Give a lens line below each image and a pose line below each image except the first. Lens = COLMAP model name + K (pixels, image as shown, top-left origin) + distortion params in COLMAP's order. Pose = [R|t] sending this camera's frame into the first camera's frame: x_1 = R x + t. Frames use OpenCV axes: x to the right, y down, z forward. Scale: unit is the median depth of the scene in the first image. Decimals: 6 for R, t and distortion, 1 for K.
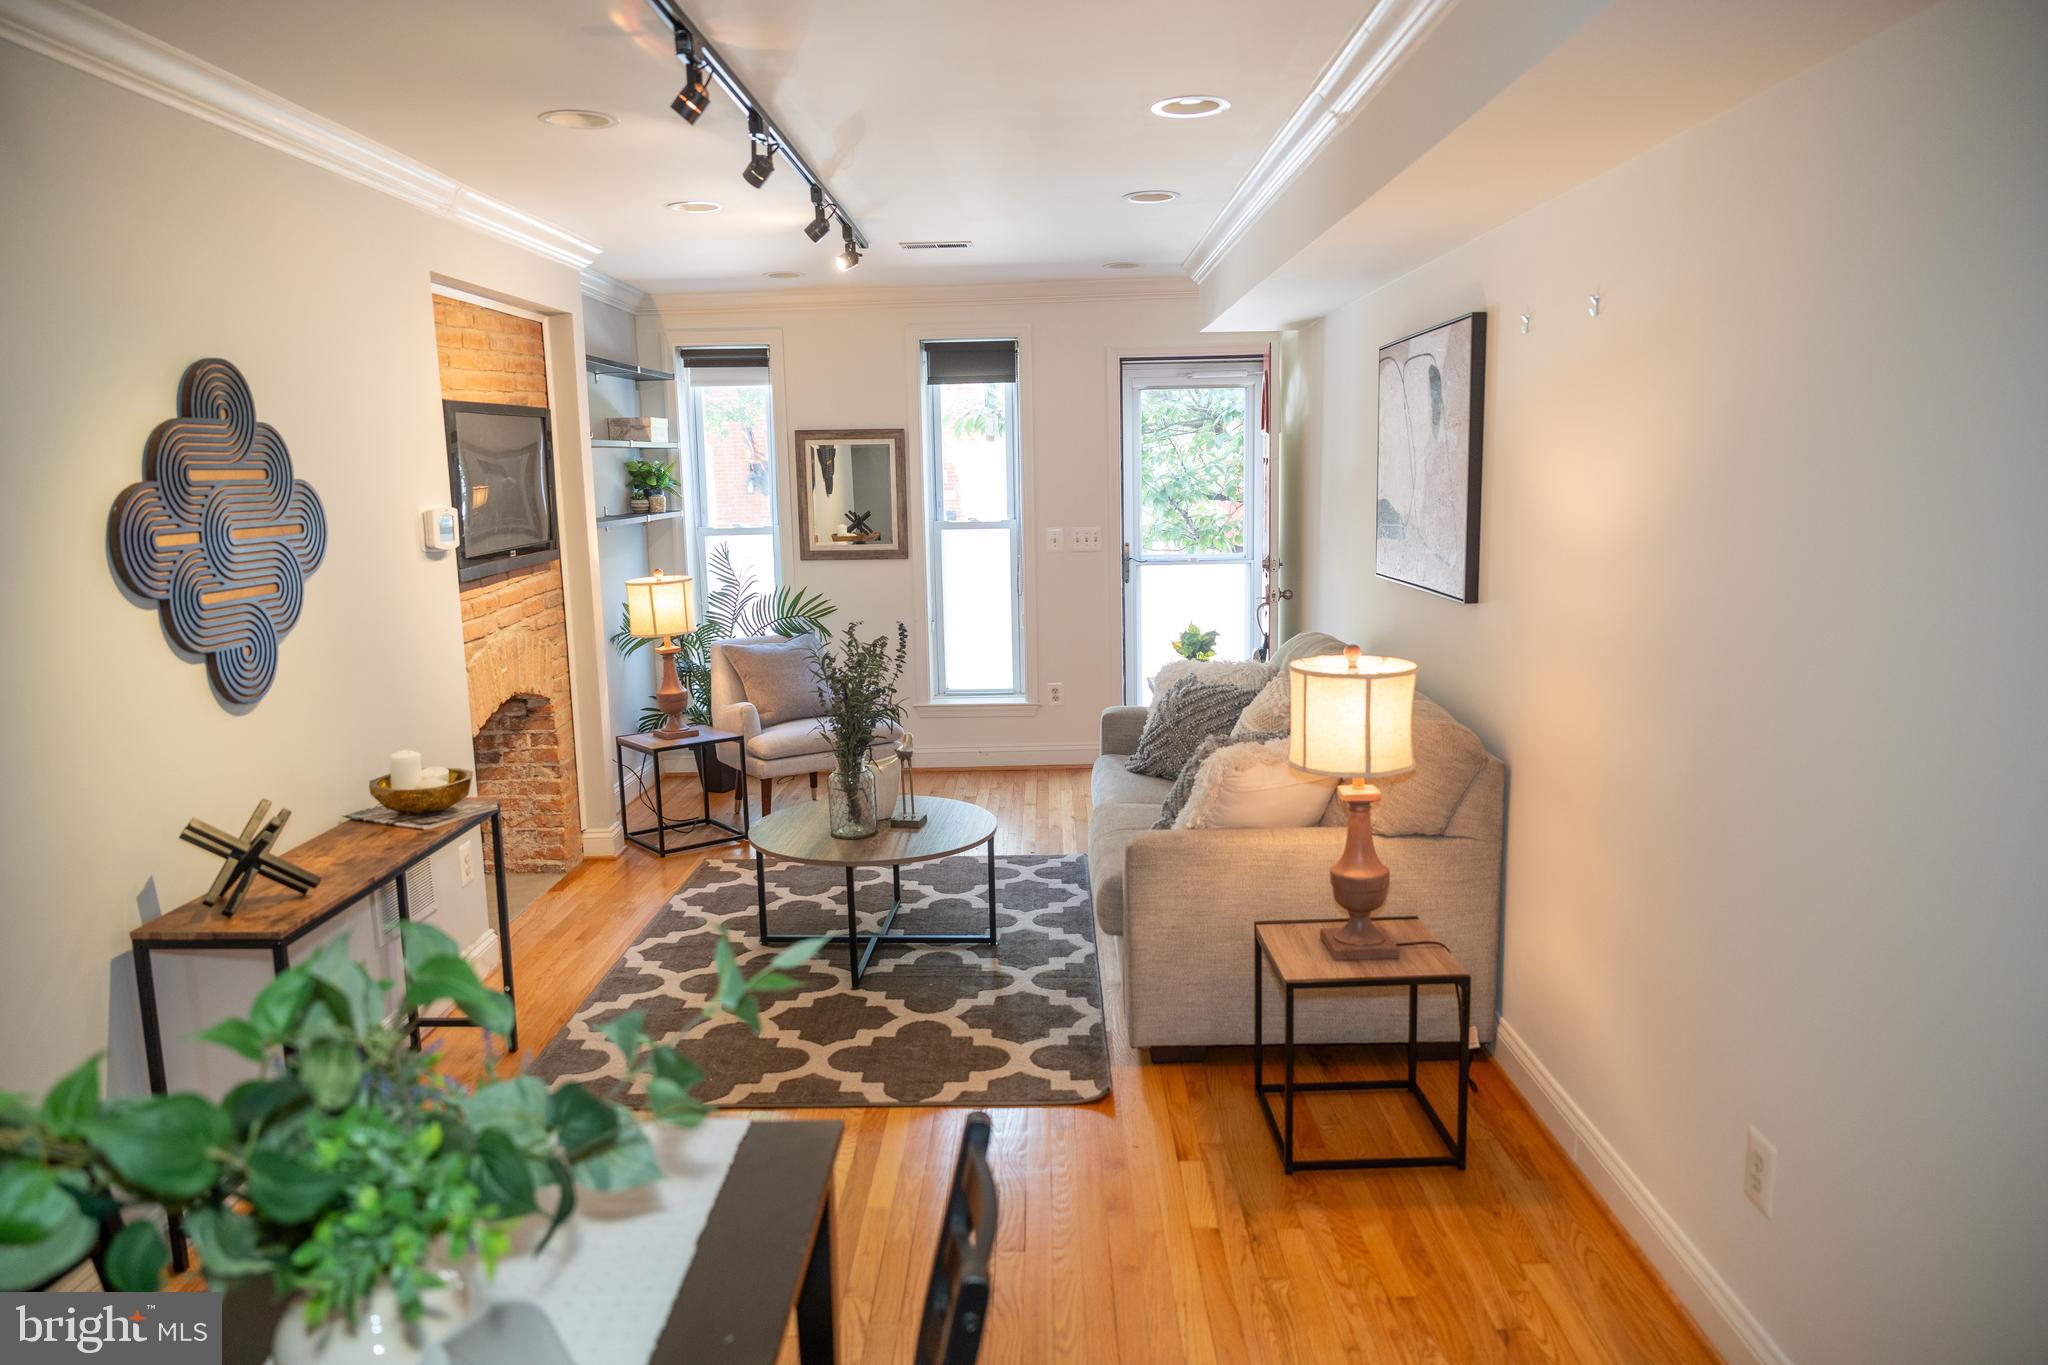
lens RADIAL K [[1372.9, 0, 1019.6], [0, 1372.9, 680.1], [0, 0, 1]] dist [-0.010499, 0.016651]
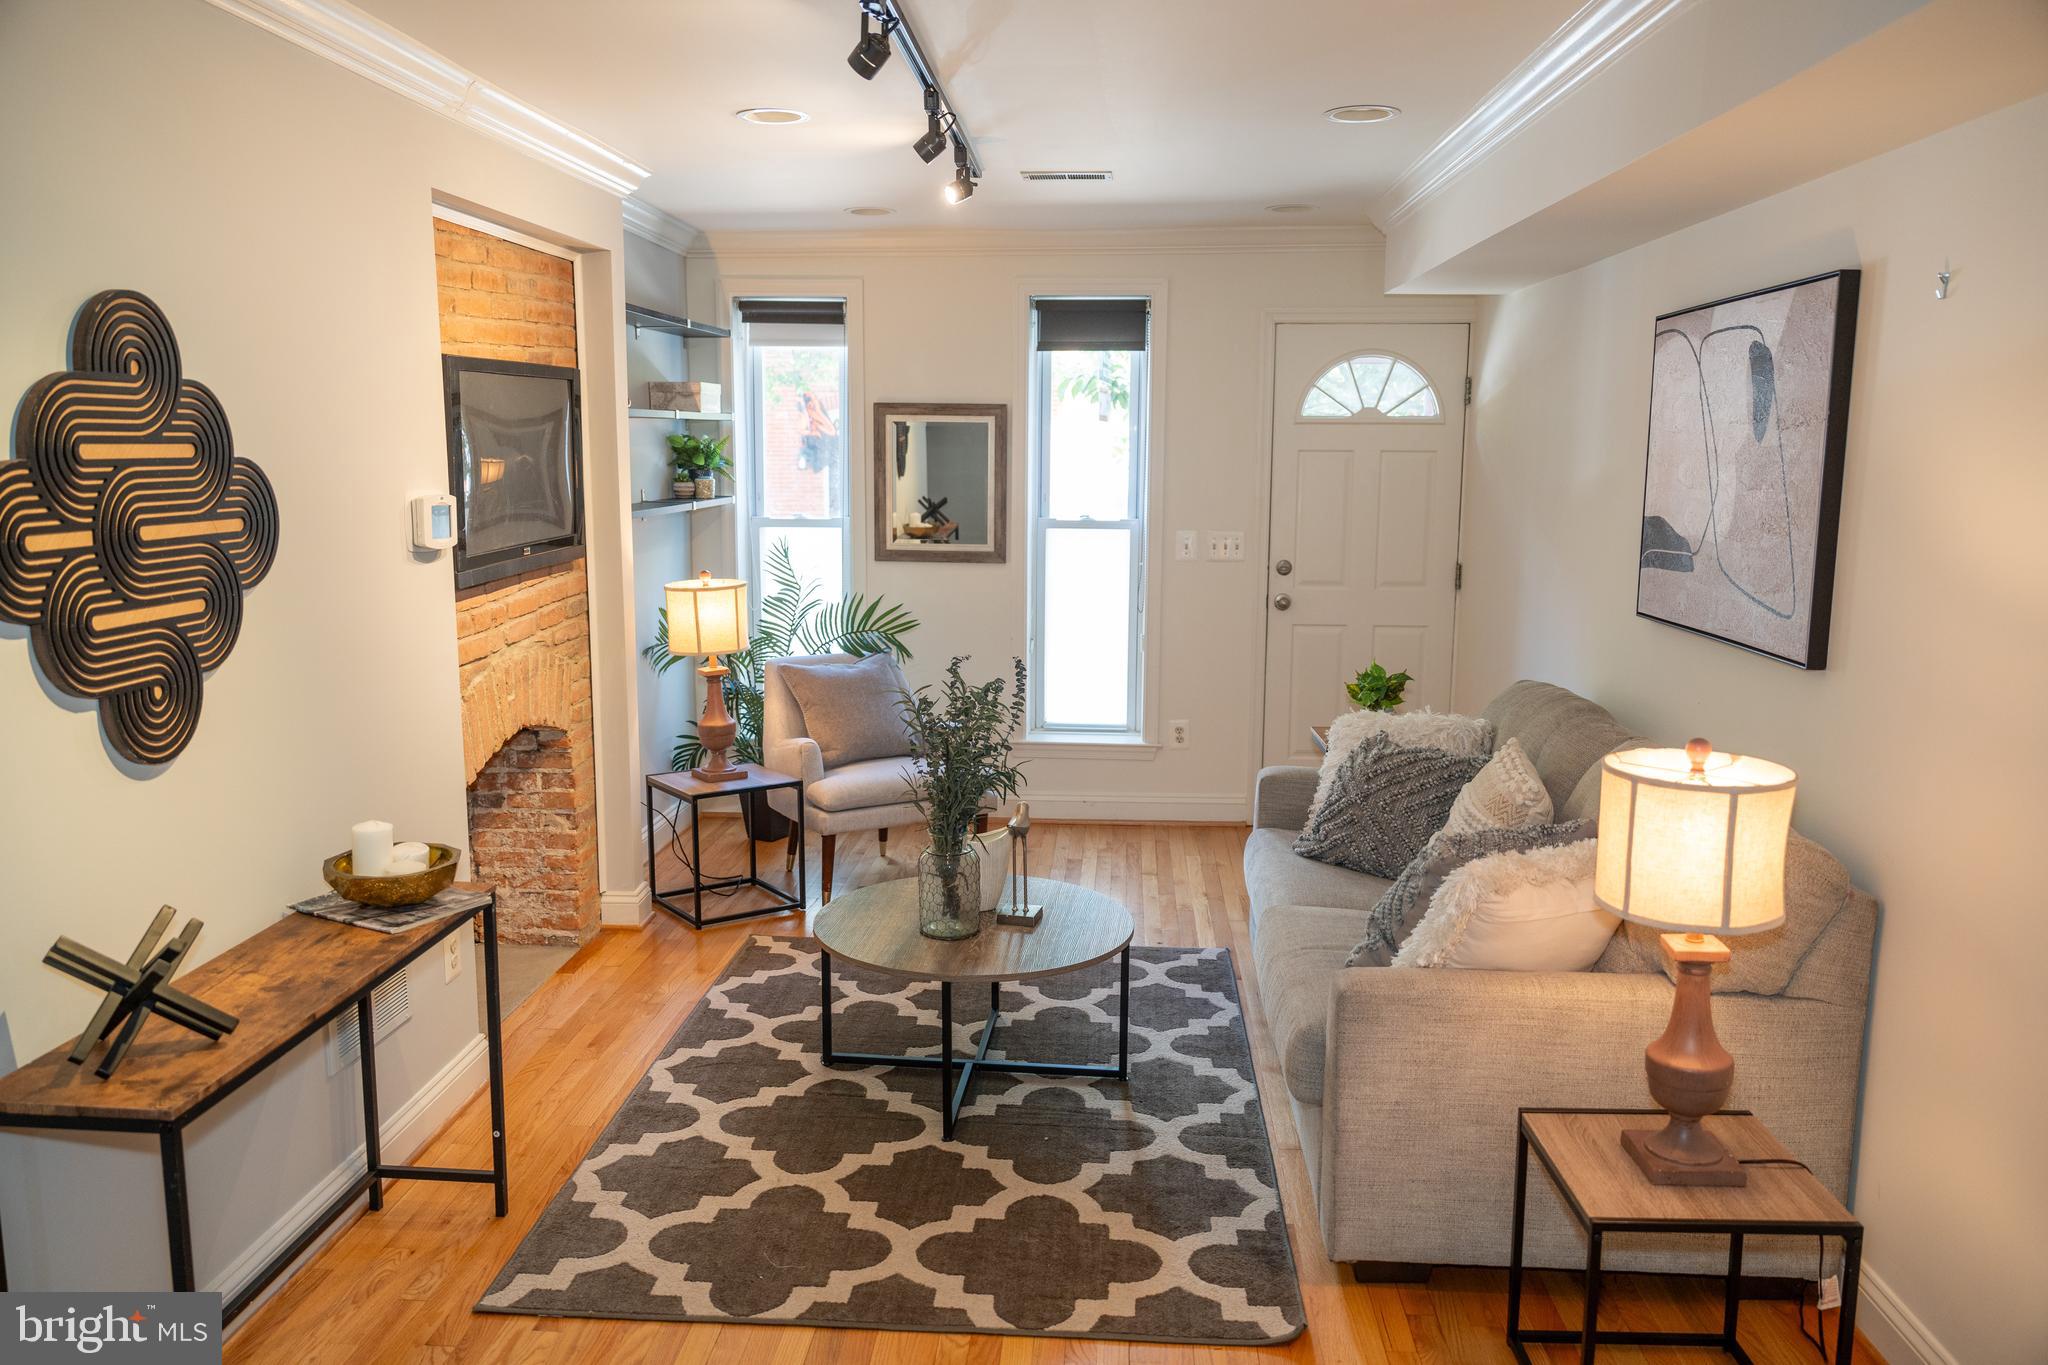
lens RADIAL K [[1553.5, 0, 1030.0], [0, 1553.5, 682.7], [0, 0, 1]] dist [0.005270, 0.001774]
pose [[0.998549, 0.034149, -0.041639, -0.046964], [-0.034247, 0.999412, -0.001648, -0.029500], [0.041558, 0.003072, 0.999131, 0.137631]]
